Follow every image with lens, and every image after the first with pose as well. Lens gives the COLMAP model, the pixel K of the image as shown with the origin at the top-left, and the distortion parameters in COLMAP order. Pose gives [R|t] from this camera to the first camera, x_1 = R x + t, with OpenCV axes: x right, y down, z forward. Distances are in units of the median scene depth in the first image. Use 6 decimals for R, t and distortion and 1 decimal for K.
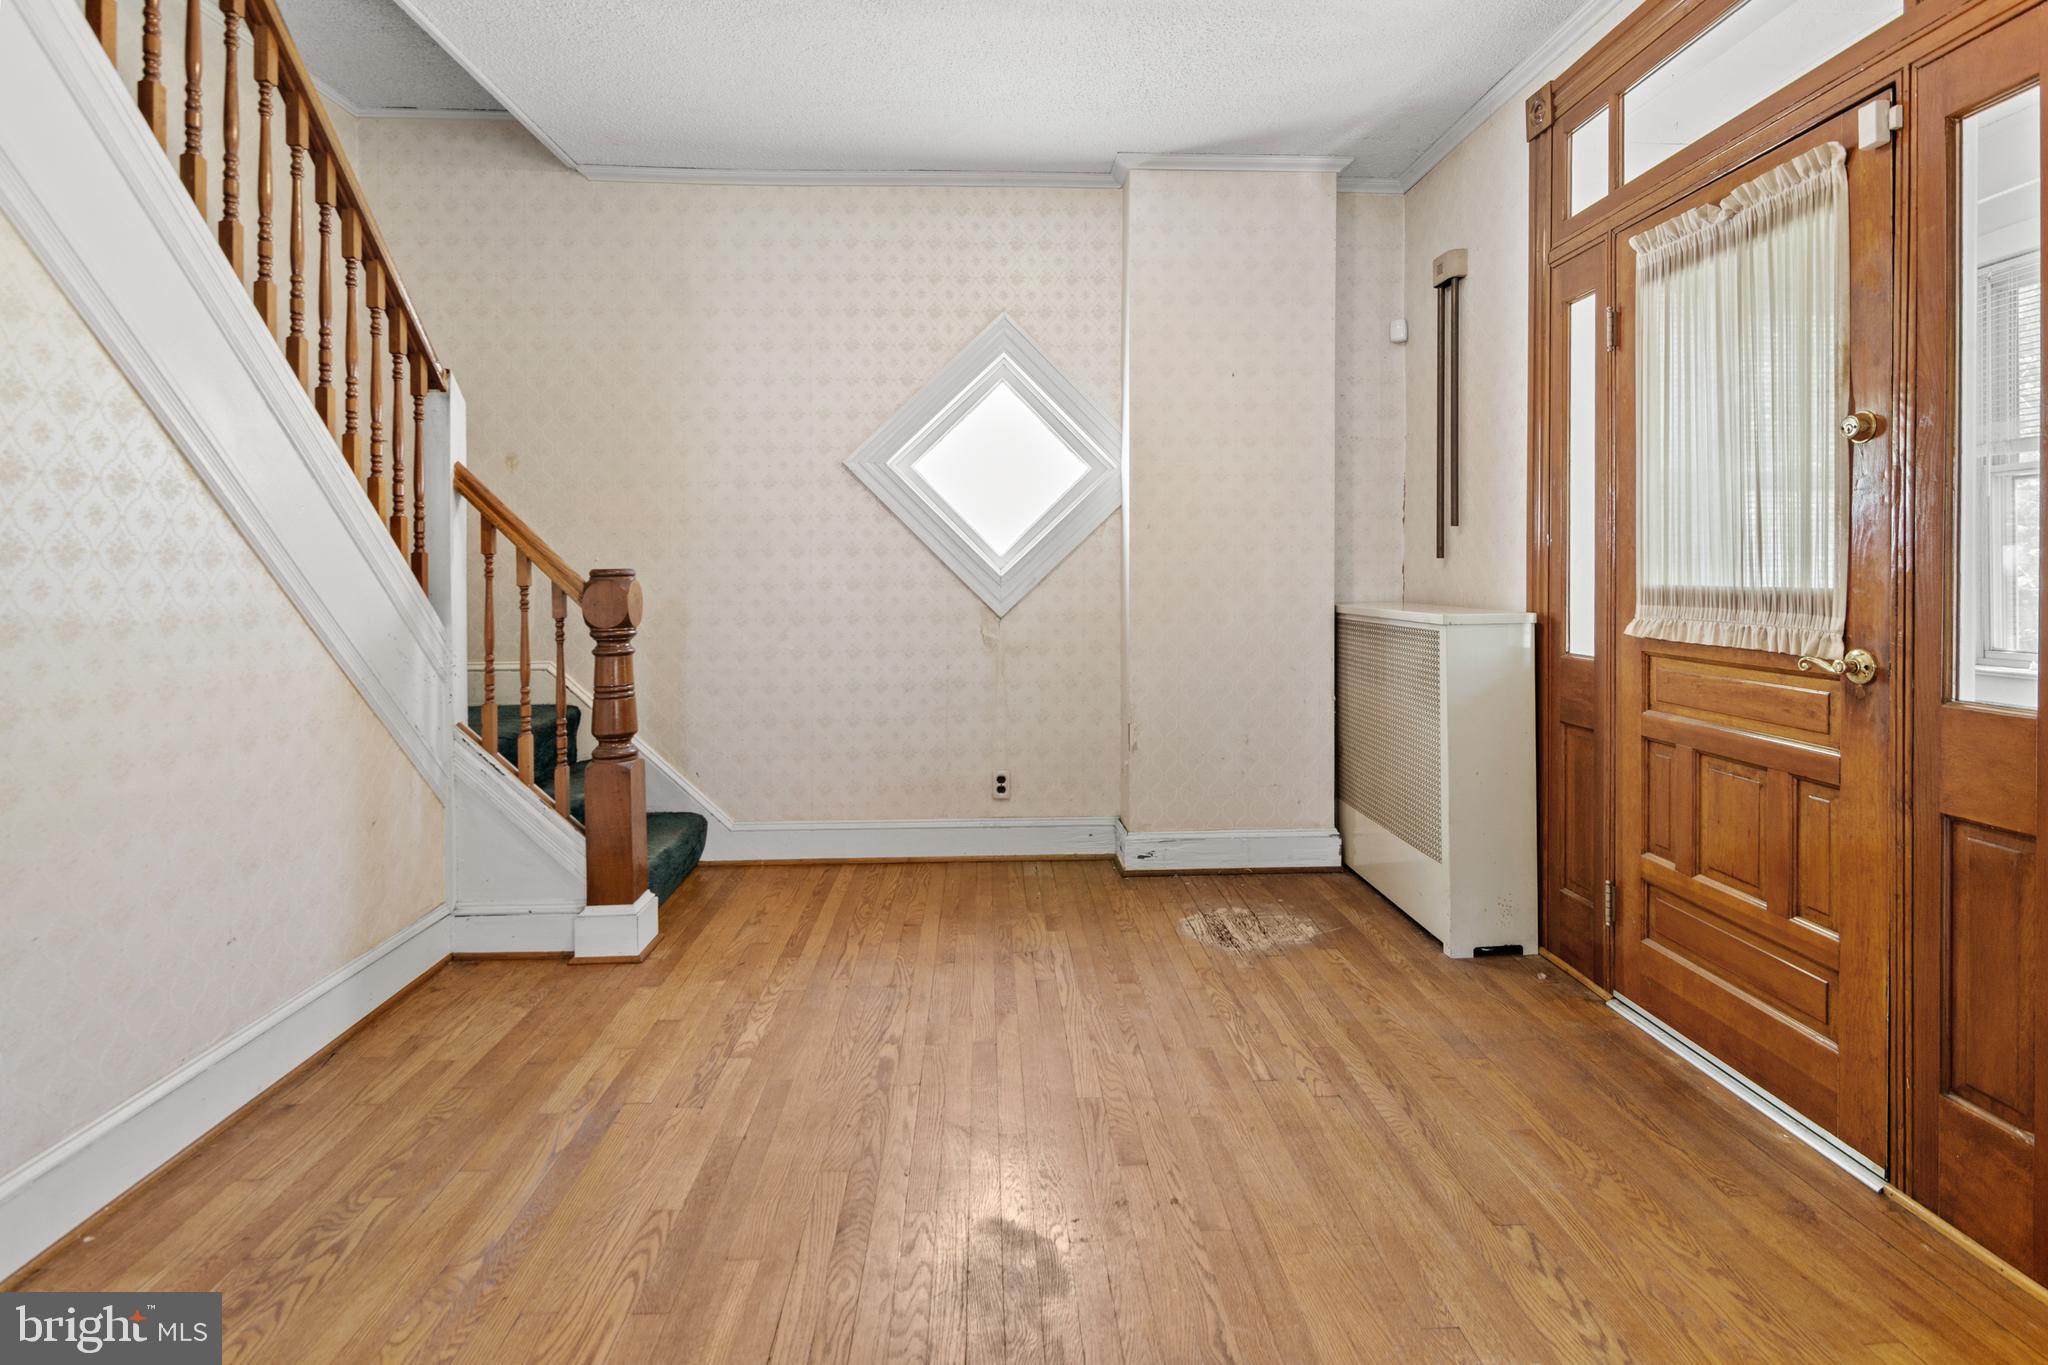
lens RADIAL K [[997.7, 0, 1033.6], [0, 997.7, 577.0], [0, 0, 1]] dist [0.008679, -0.005717]
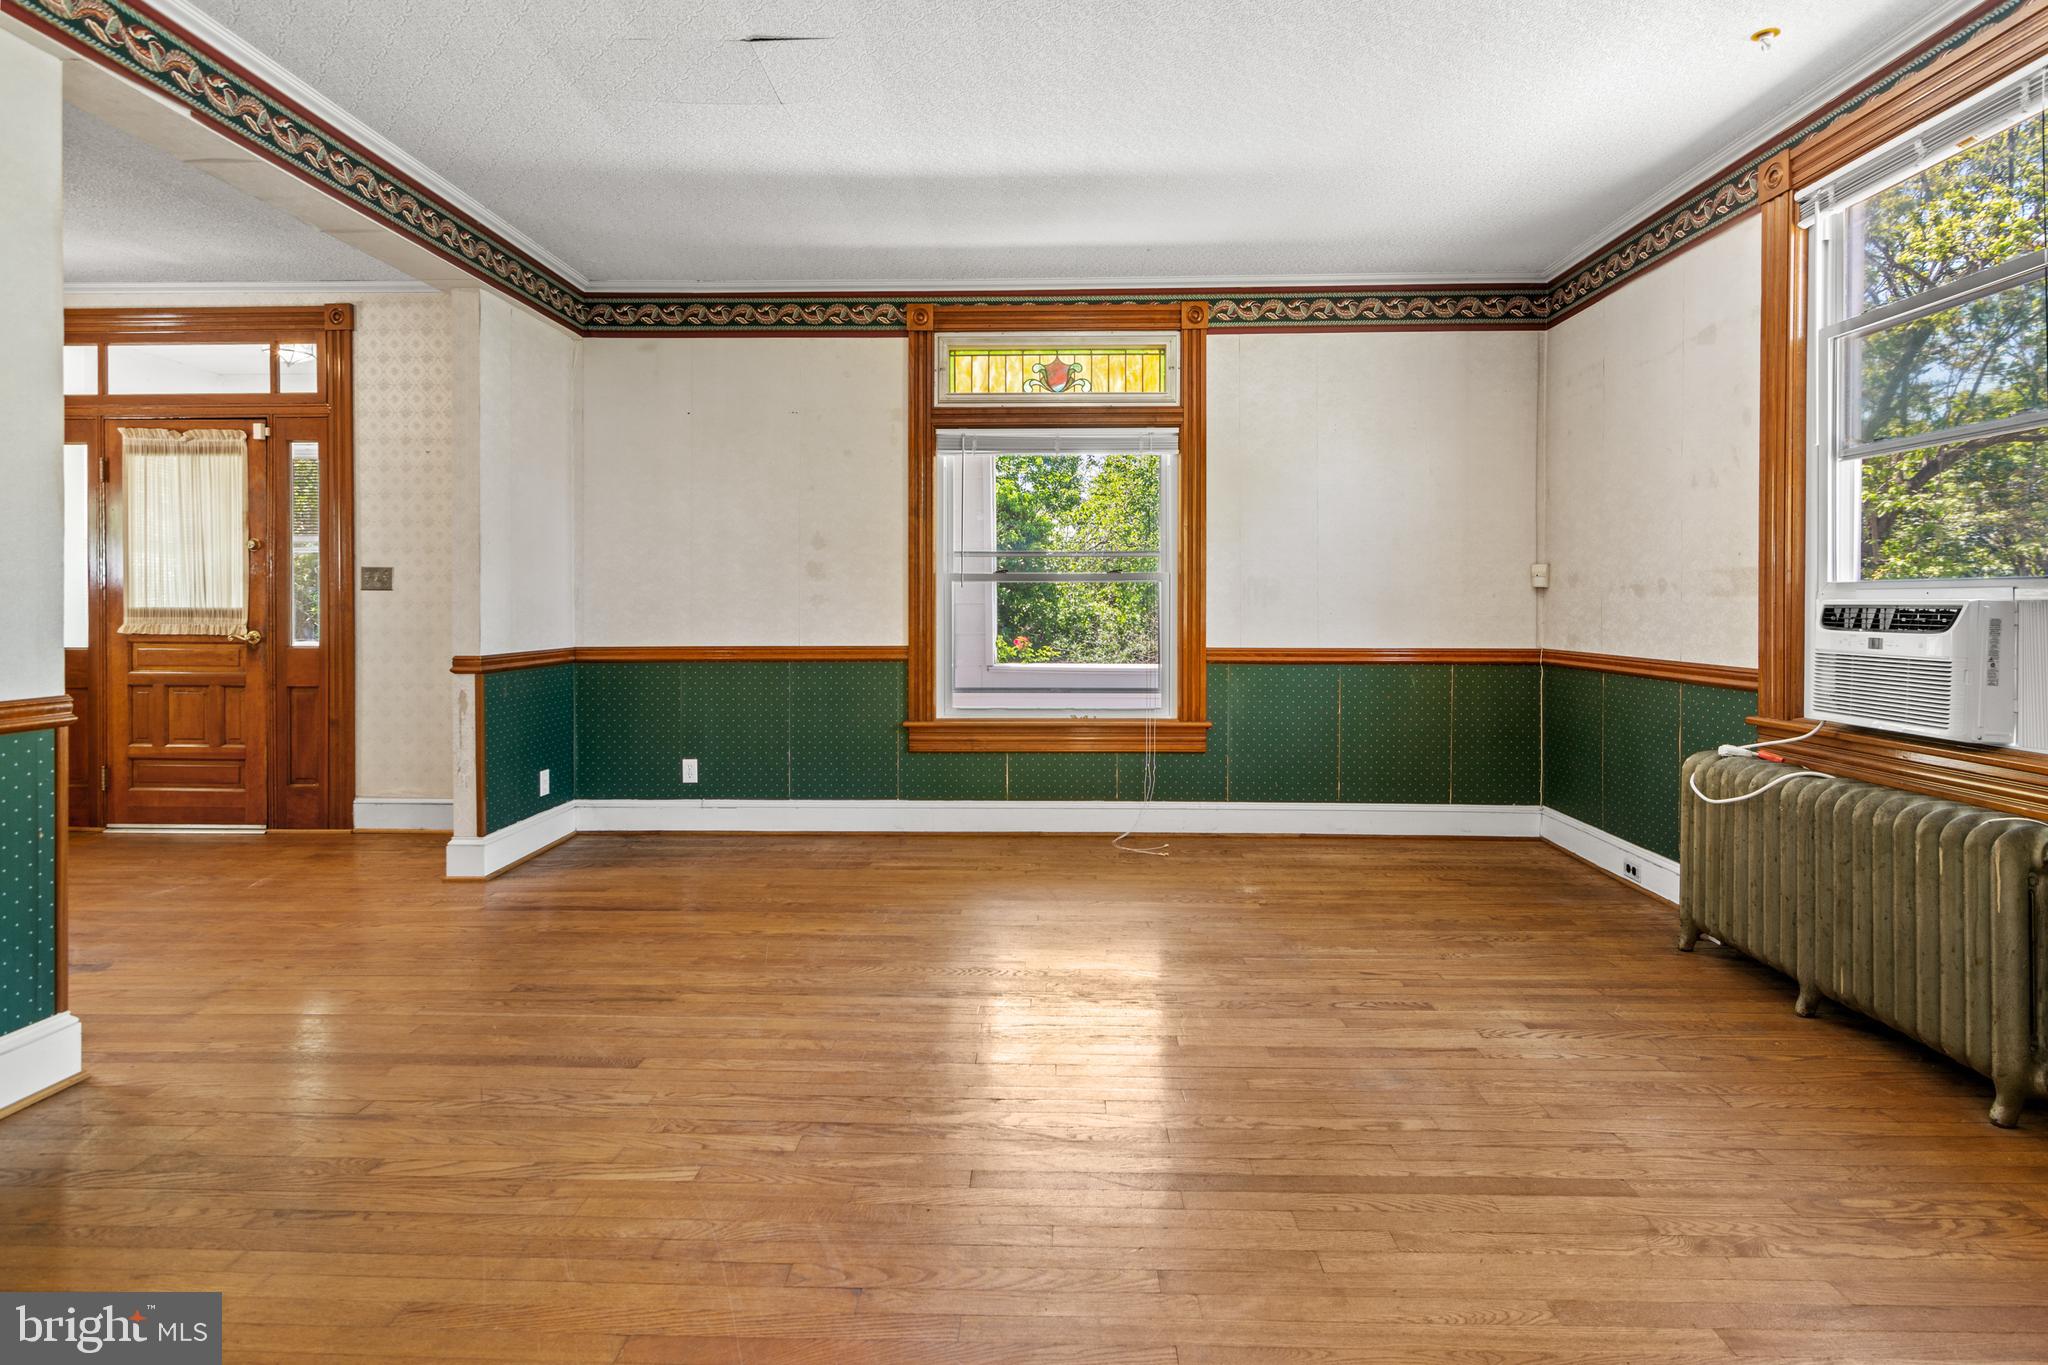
lens RADIAL K [[997.7, 0, 1039.9], [0, 997.7, 615.2], [0, 0, 1]] dist [0.008679, -0.005717]
pose [[0.070347, -0.009000, 0.997482, -1.174980], [0.000117, 0.999959, 0.009014, 0.006401], [-0.997523, -0.000518, 0.070345, -0.881672]]
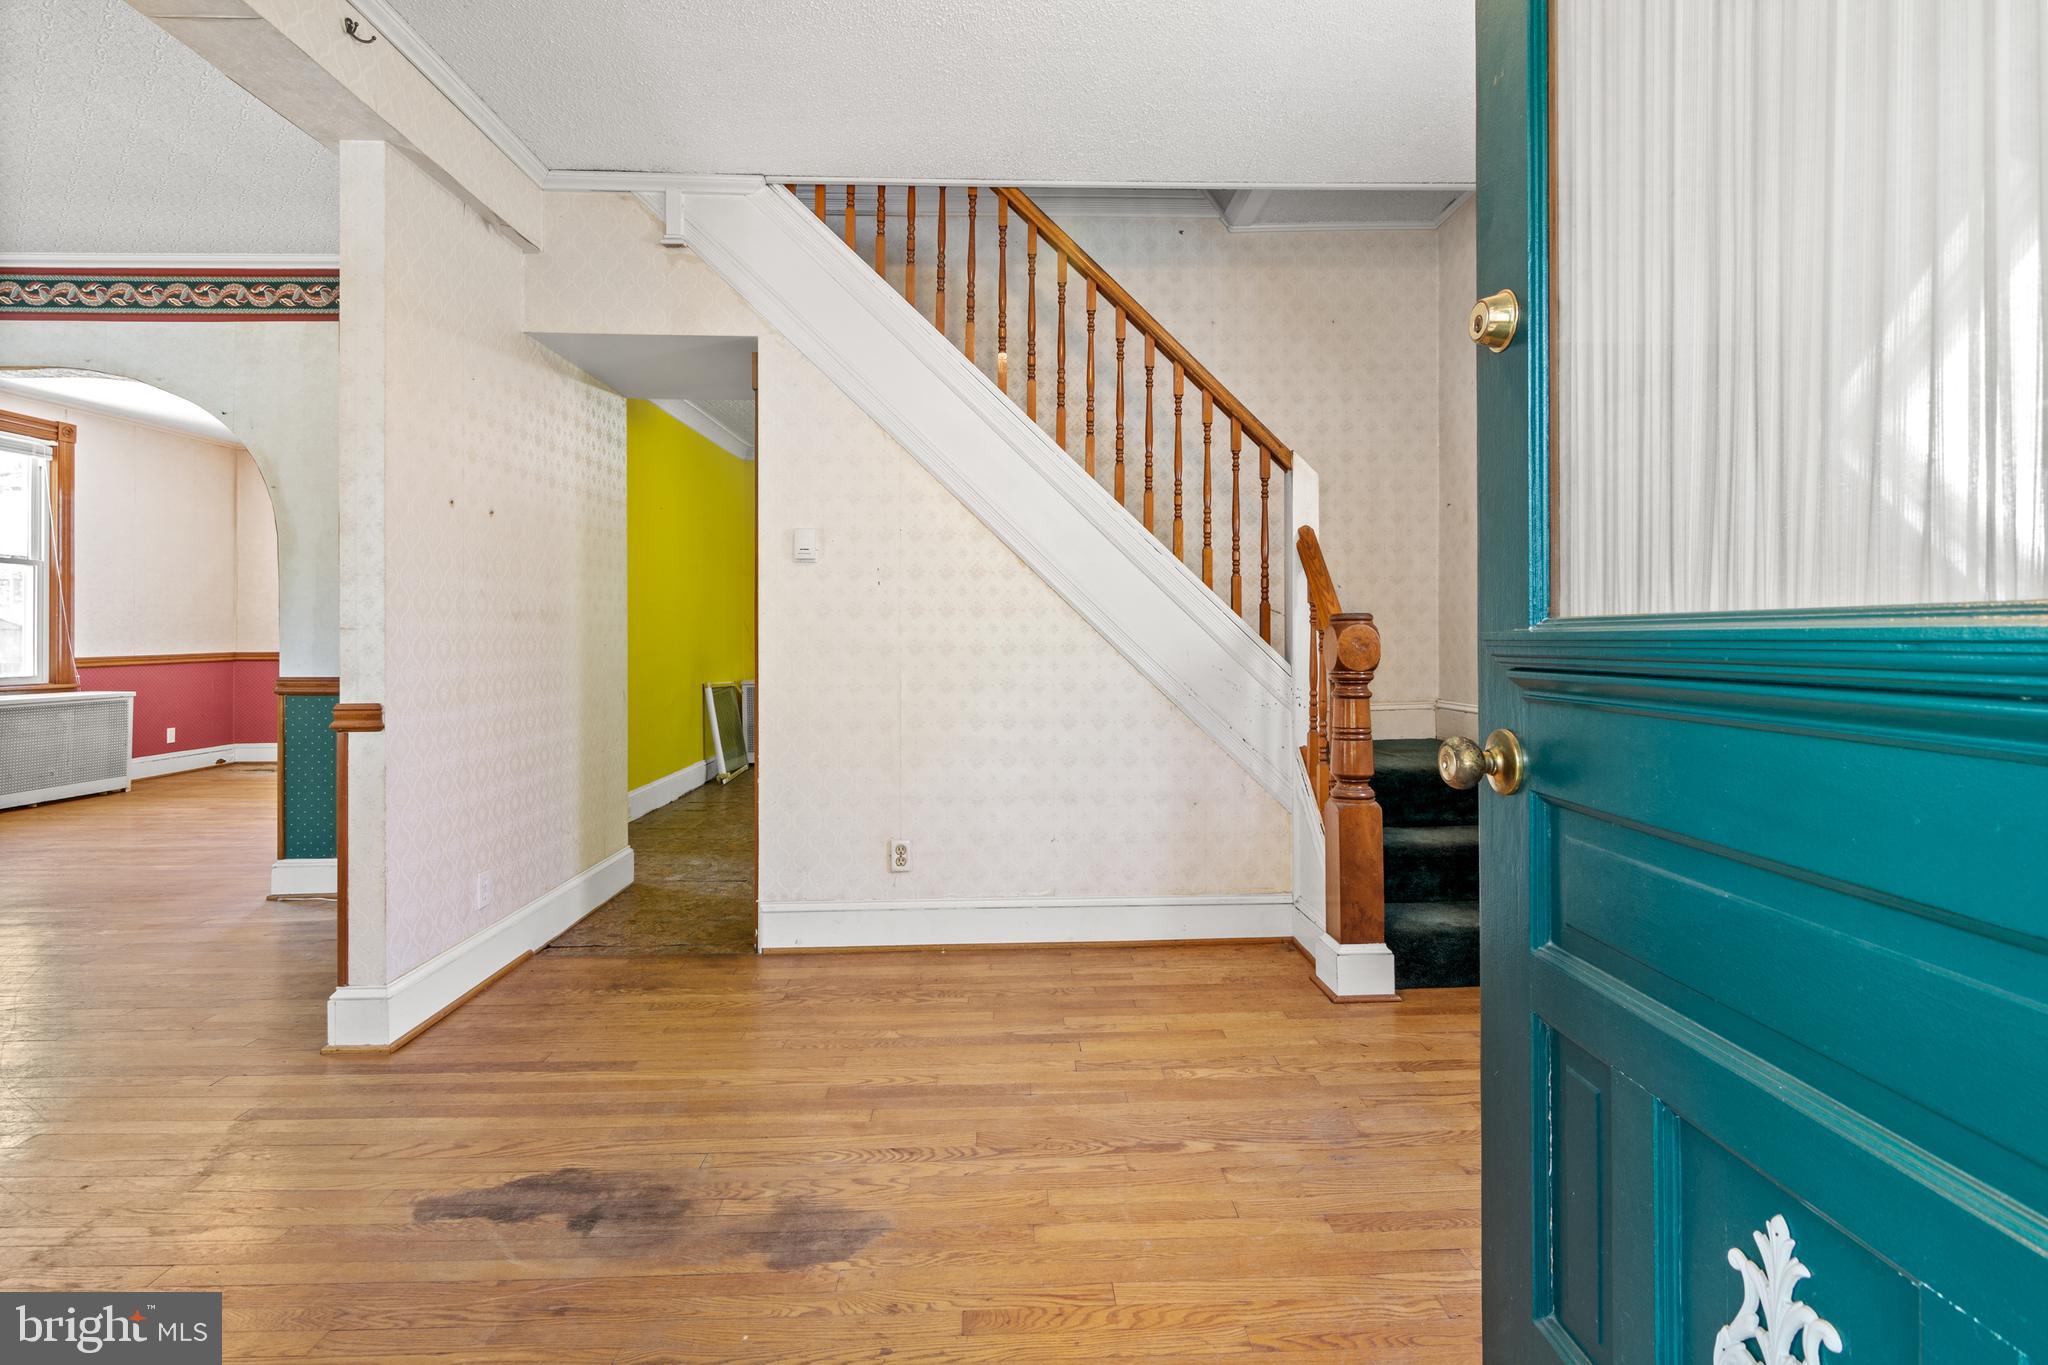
lens RADIAL K [[997.7, 0, 1041.0], [0, 997.7, 615.0], [0, 0, 1]] dist [0.008679, -0.005717]
pose [[-0.008939, -0.016188, -0.999829, 0.706246], [-0.000430, 0.999869, -0.016184, 0.012098], [0.999960, 0.000285, -0.008944, 0.806665]]
